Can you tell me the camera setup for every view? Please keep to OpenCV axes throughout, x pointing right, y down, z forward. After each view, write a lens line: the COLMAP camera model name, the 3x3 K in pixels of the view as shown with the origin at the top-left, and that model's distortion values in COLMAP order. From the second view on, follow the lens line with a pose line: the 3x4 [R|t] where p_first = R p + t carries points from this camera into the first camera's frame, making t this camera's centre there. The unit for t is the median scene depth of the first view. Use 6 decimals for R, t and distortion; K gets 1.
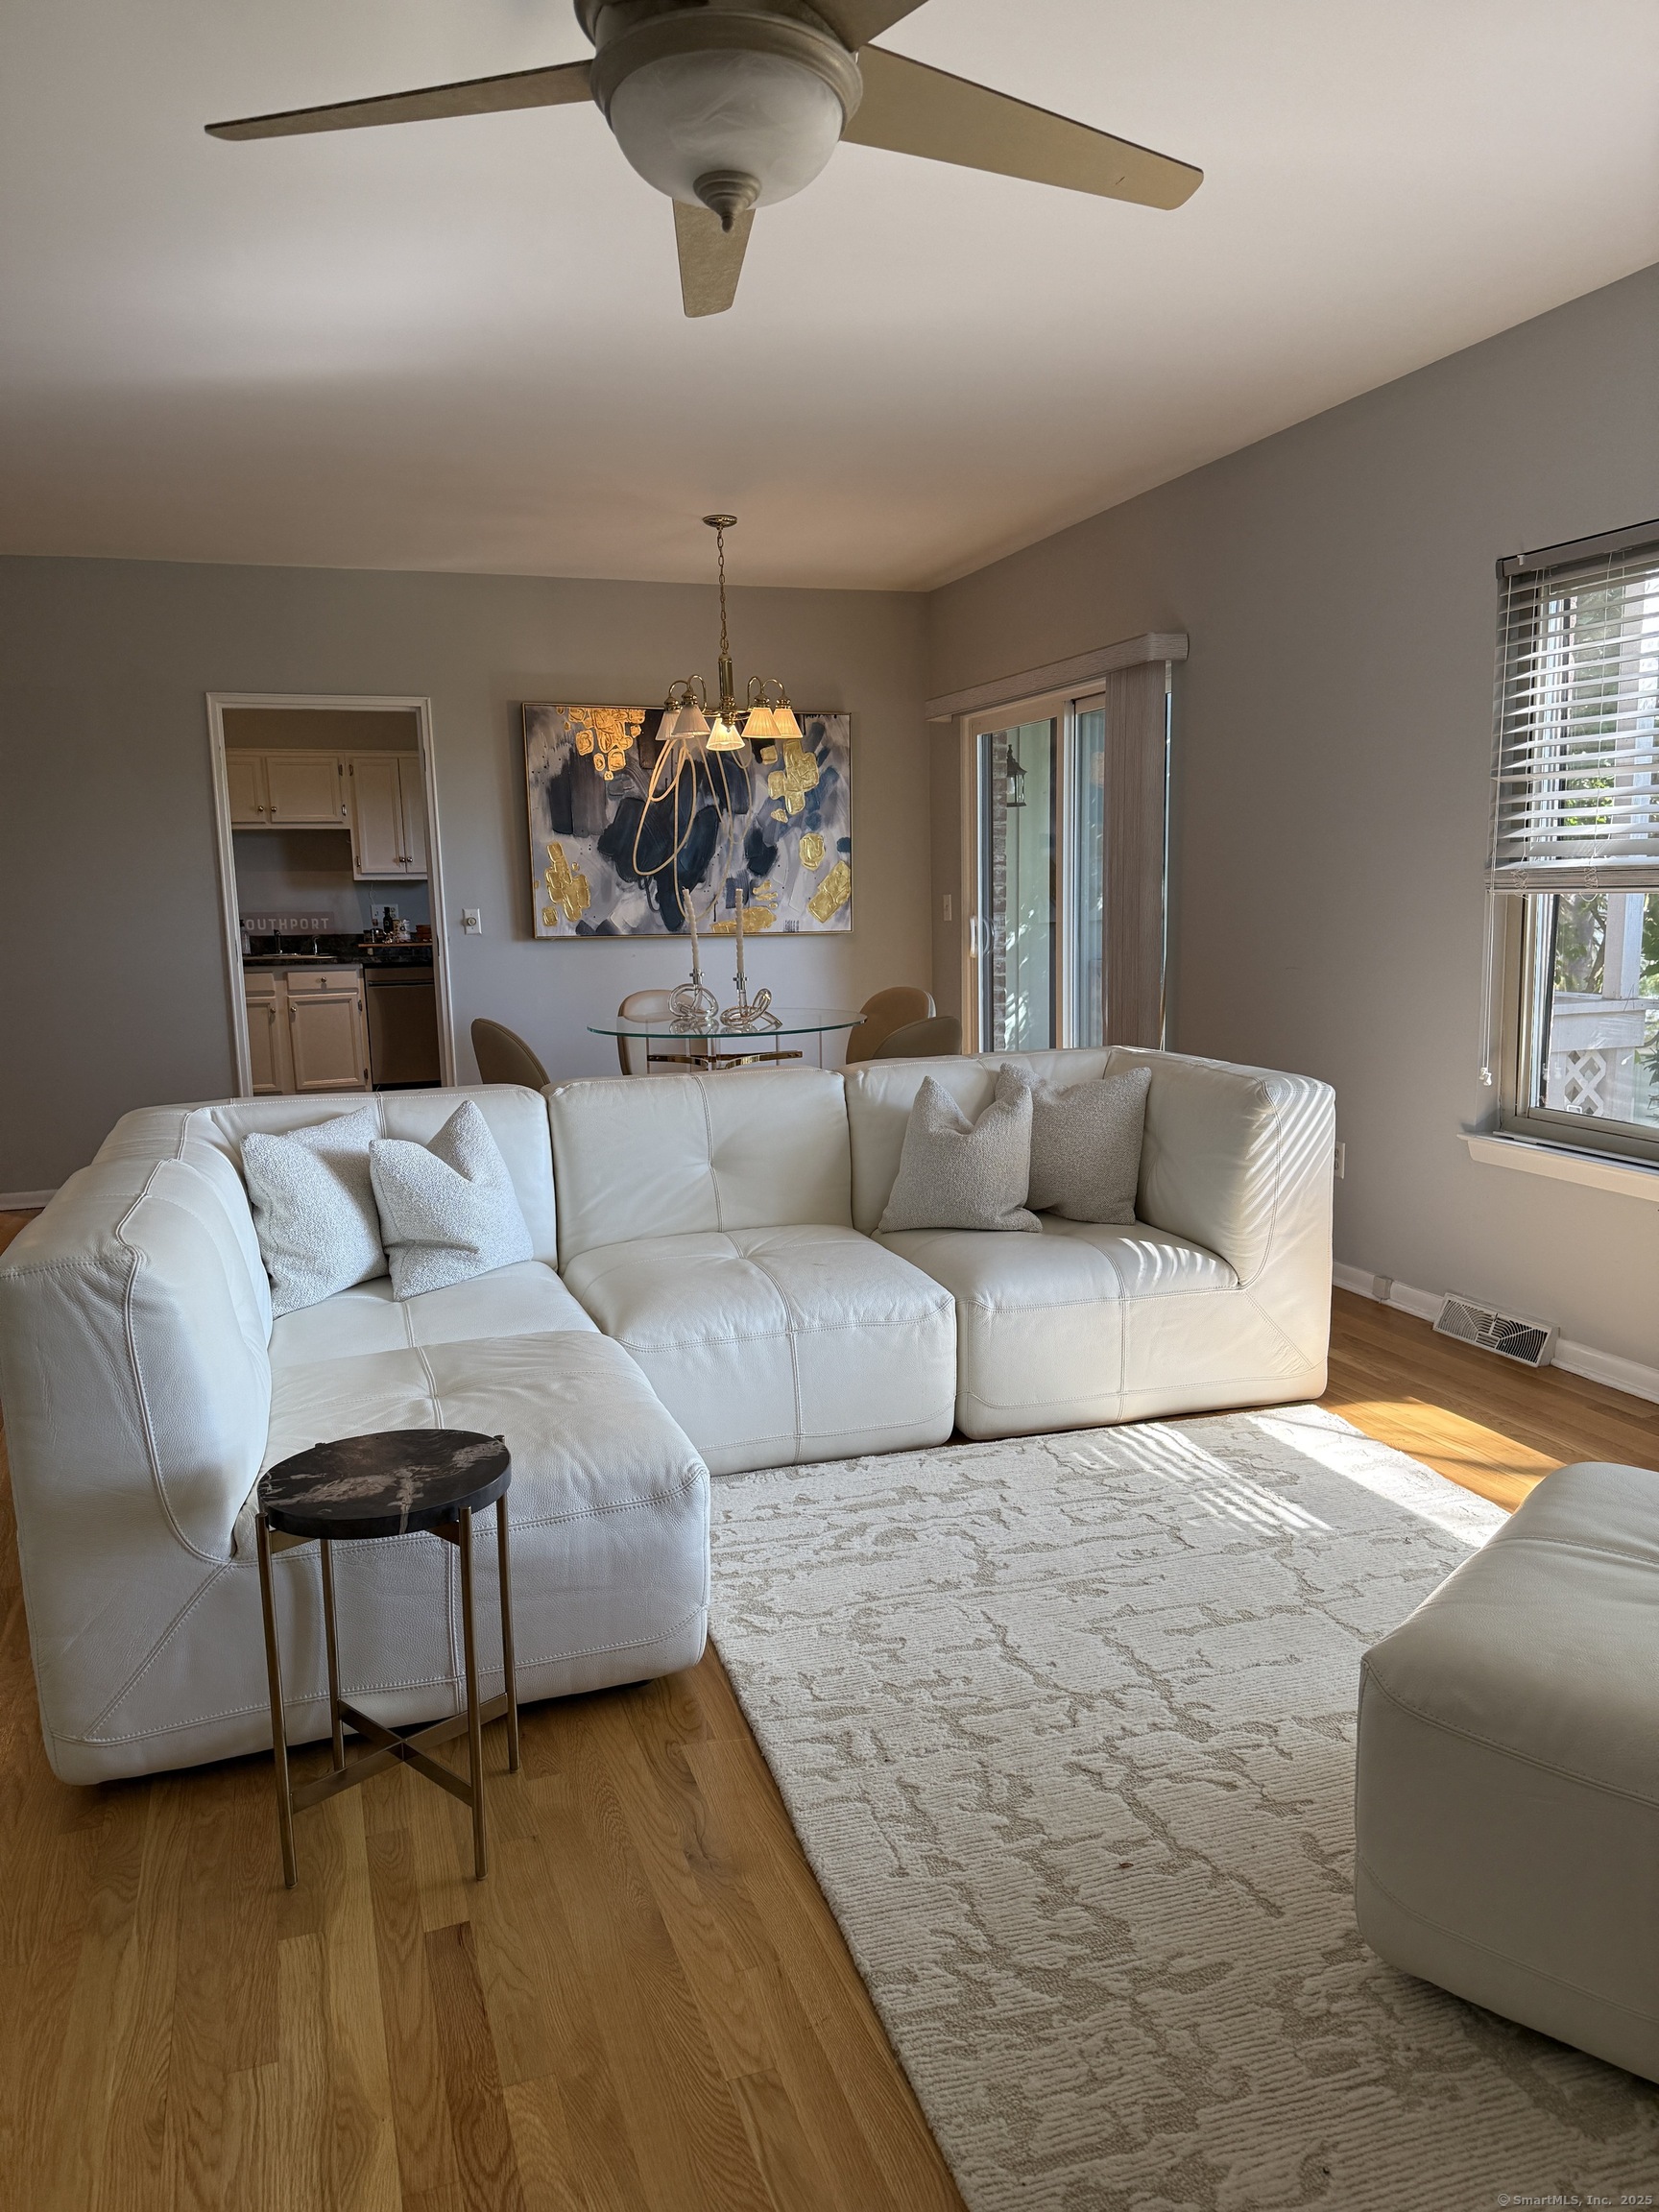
lens RADIAL K [[1577.5, 0, 831.3], [0, 1577.5, 1106.9], [0, 0, 1]] dist [0.057776, -0.047964]
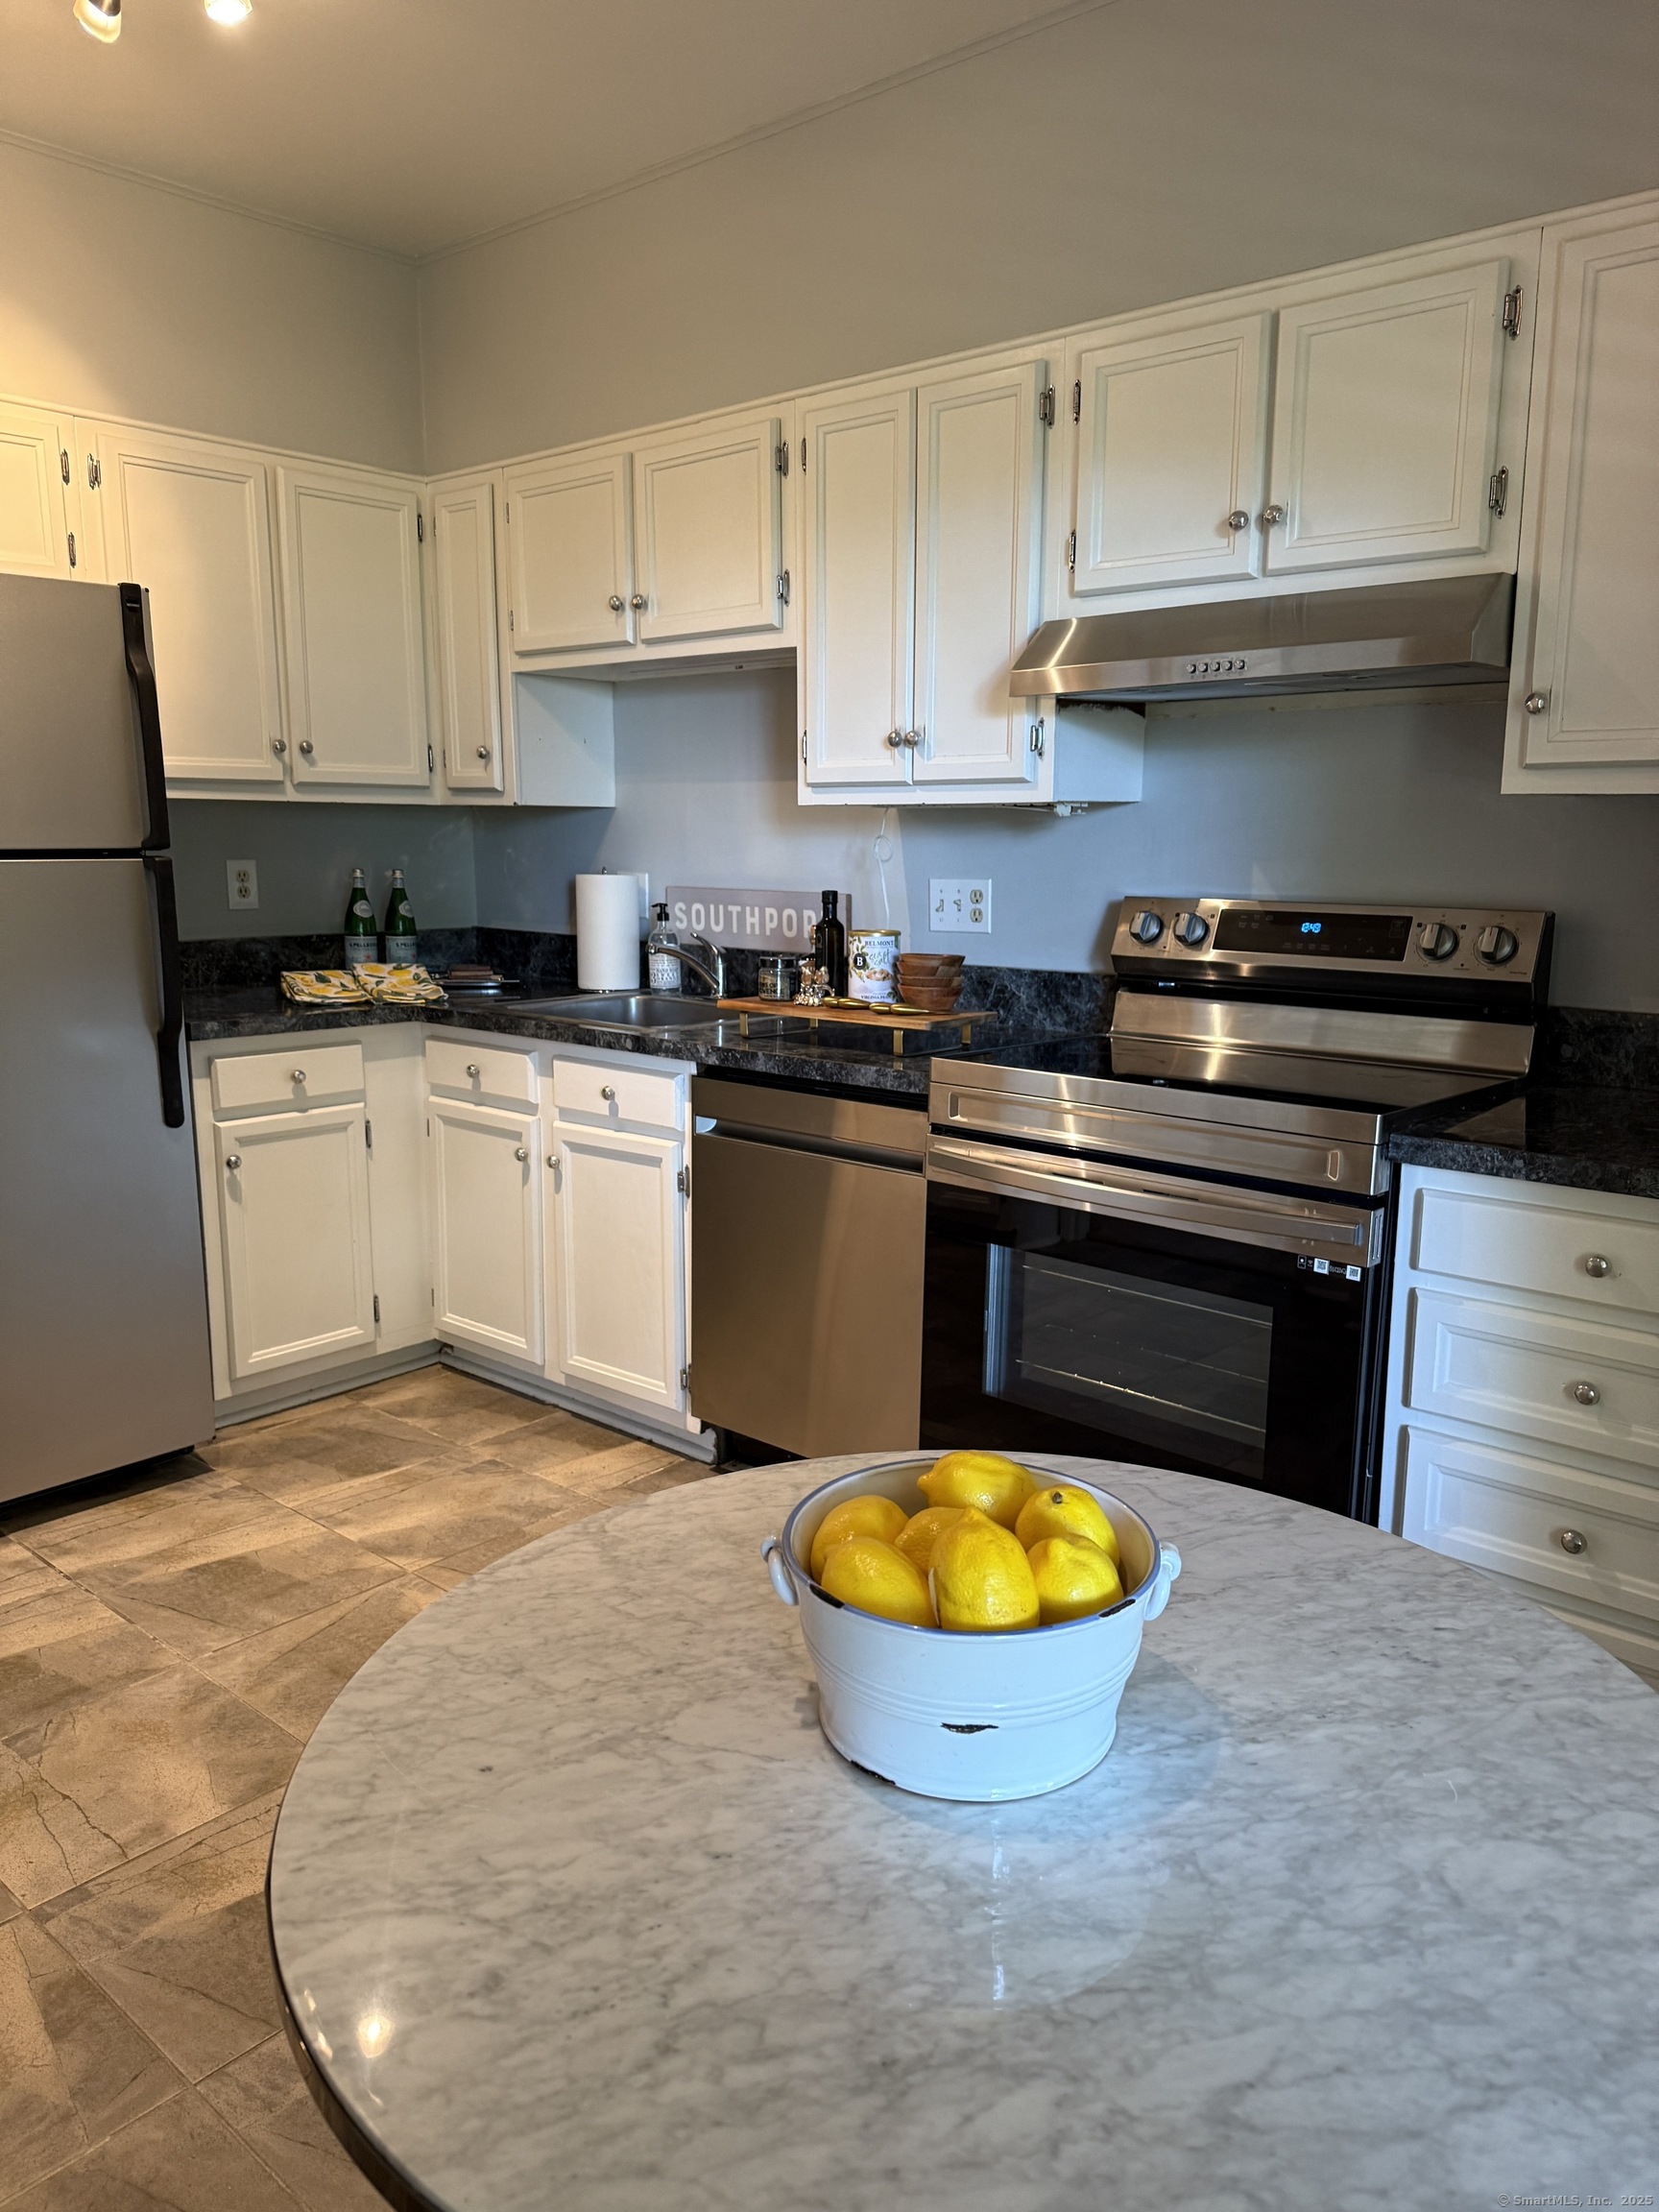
lens RADIAL K [[1577.5, 0, 830.1], [0, 1577.5, 1107.8], [0, 0, 1]] dist [0.057776, -0.047964]
pose [[0.479242, 0.174319, -0.860198, -0.003519], [-0.142105, 0.982558, 0.119944, -0.123640], [0.866102, 0.064757, 0.495654, 0.863037]]
